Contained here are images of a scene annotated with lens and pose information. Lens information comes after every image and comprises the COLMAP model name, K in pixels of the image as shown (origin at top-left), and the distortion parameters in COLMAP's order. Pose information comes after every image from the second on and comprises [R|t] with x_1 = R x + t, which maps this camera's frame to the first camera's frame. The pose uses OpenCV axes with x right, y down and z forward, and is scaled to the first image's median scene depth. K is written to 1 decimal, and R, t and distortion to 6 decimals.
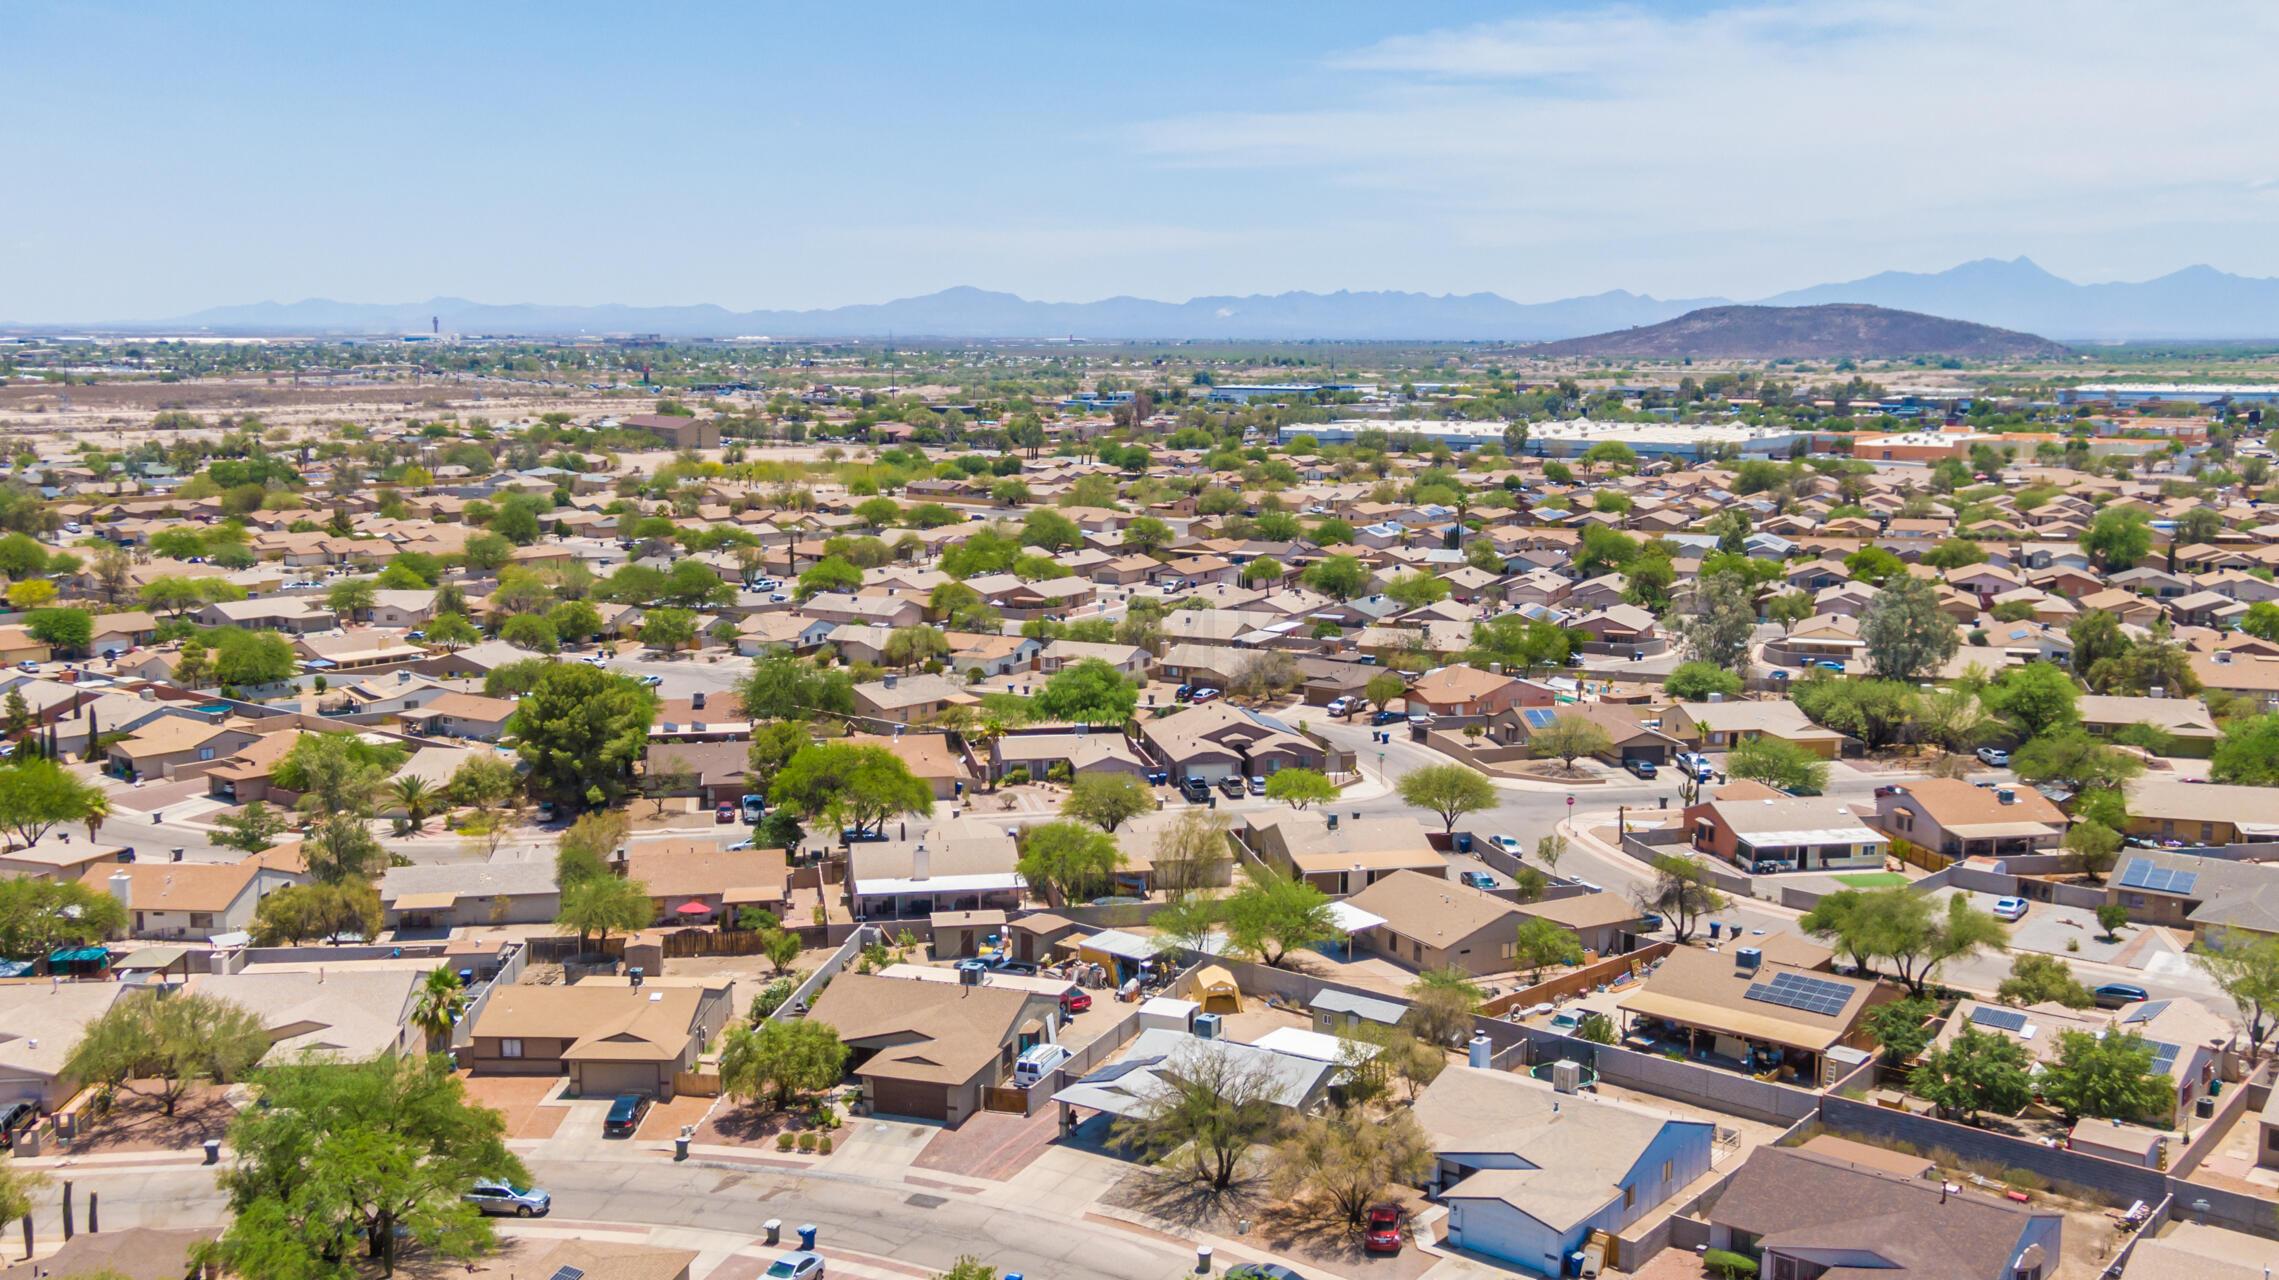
lens RADIAL K [[2255.2, 0, 1139.5], [0, 2255.2, 640.0], [0, 0, 1]] dist [0.026939, 0.032429]
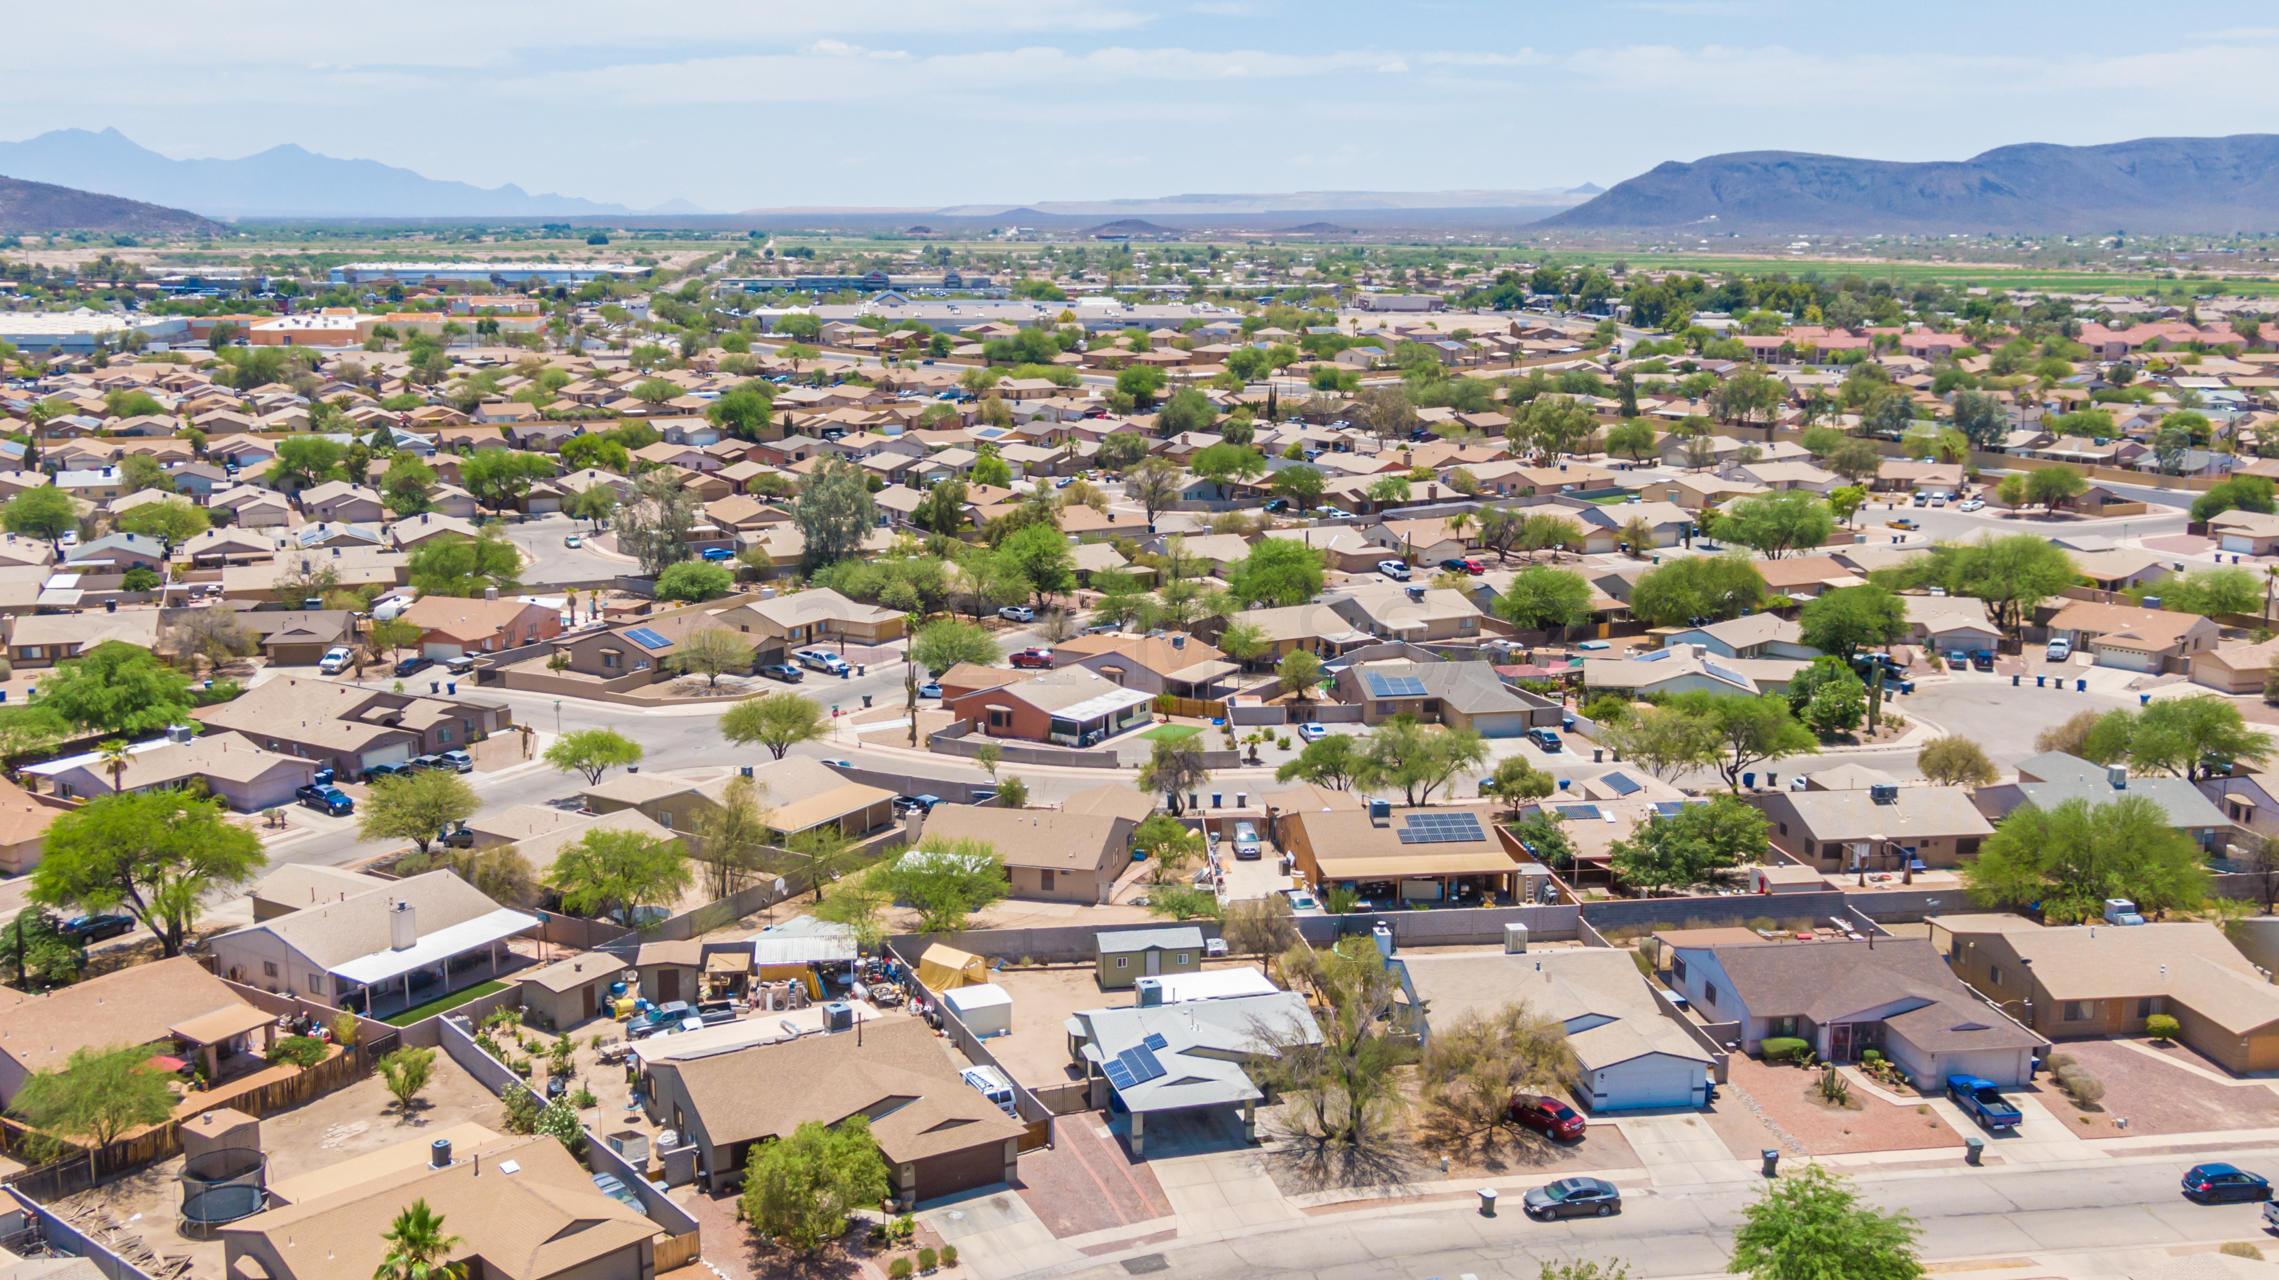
lens RADIAL K [[2255.2, 0, 1139.5], [0, 2255.2, 640.0], [0, 0, 1]] dist [0.026939, 0.032429]
pose [[0.640410, -0.138015, 0.755531, -0.143658], [0.097609, 0.990370, 0.098177, -0.012967], [-0.761806, 0.010874, 0.647715, 0.094467]]
